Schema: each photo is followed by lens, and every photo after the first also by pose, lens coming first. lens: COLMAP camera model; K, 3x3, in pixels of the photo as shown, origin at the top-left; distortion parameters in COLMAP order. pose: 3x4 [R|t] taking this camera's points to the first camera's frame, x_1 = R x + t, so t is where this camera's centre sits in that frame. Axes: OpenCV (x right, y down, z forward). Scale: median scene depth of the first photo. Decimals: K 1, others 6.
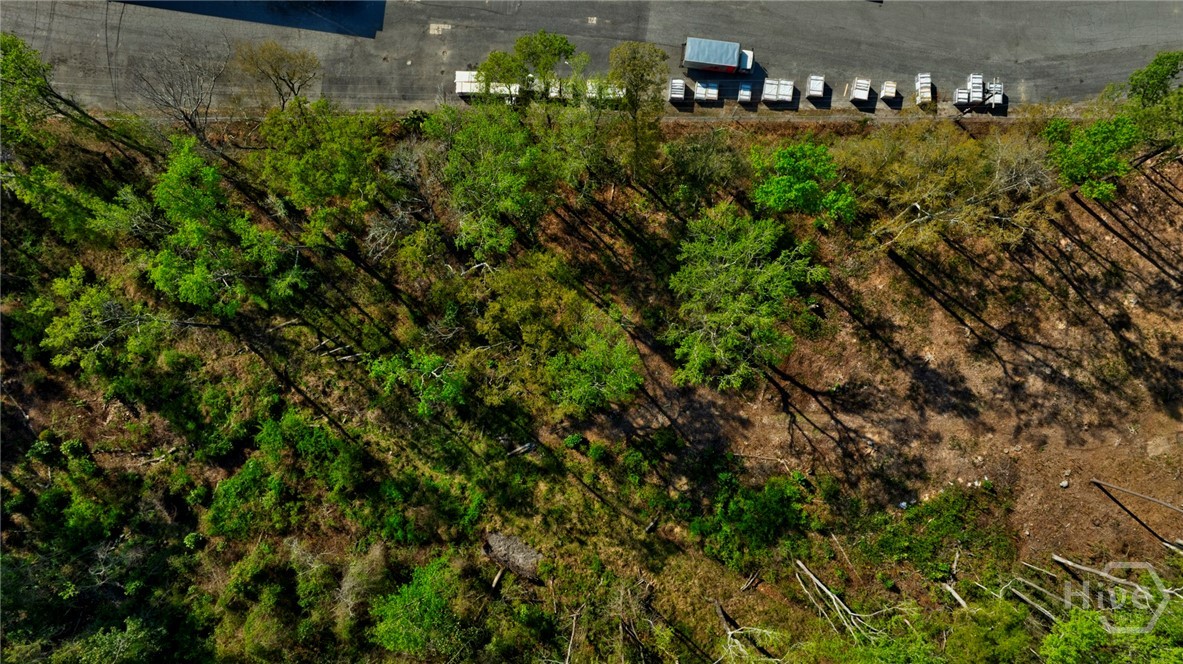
lens RADIAL K [[834.7, 0, 590.2], [0, 834.7, 333.5], [0, 0, 1]] dist [-0.008989, 0.029874]
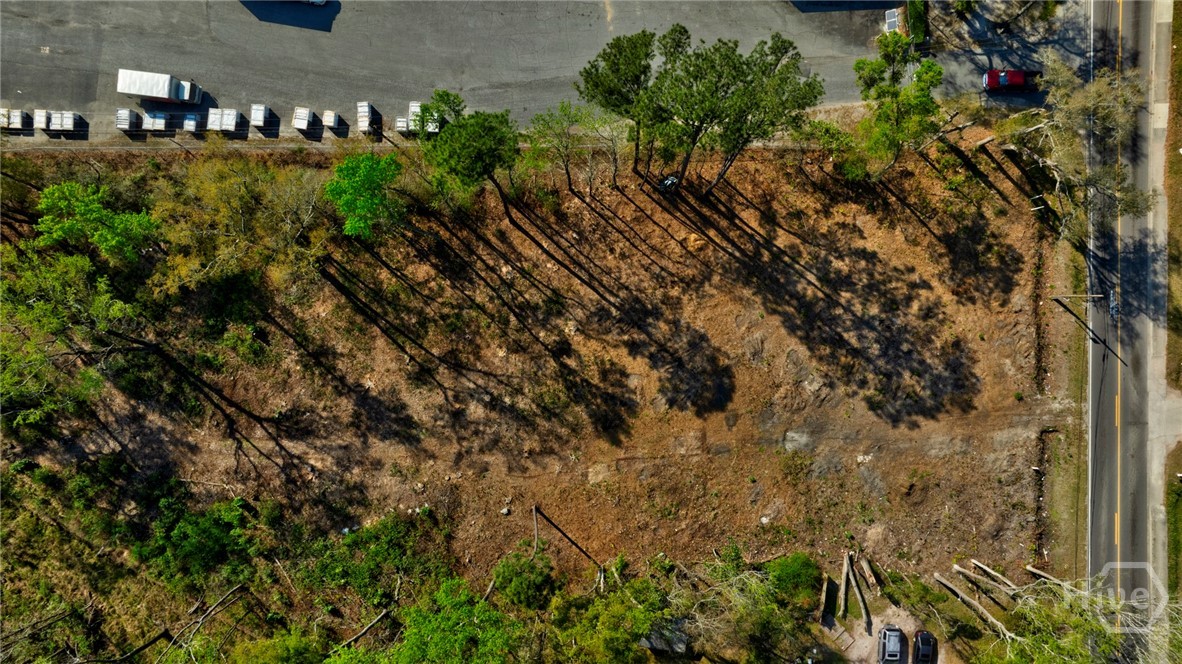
lens RADIAL K [[834.0, 0, 591.8], [0, 834.0, 337.3], [0, 0, 1]] dist [-0.008989, 0.029874]
pose [[0.999494, -0.000303, -0.031793, 0.703212], [0.000364, 0.999998, 0.001911, -0.030020], [0.031793, -0.001922, 0.999493, 0.003252]]
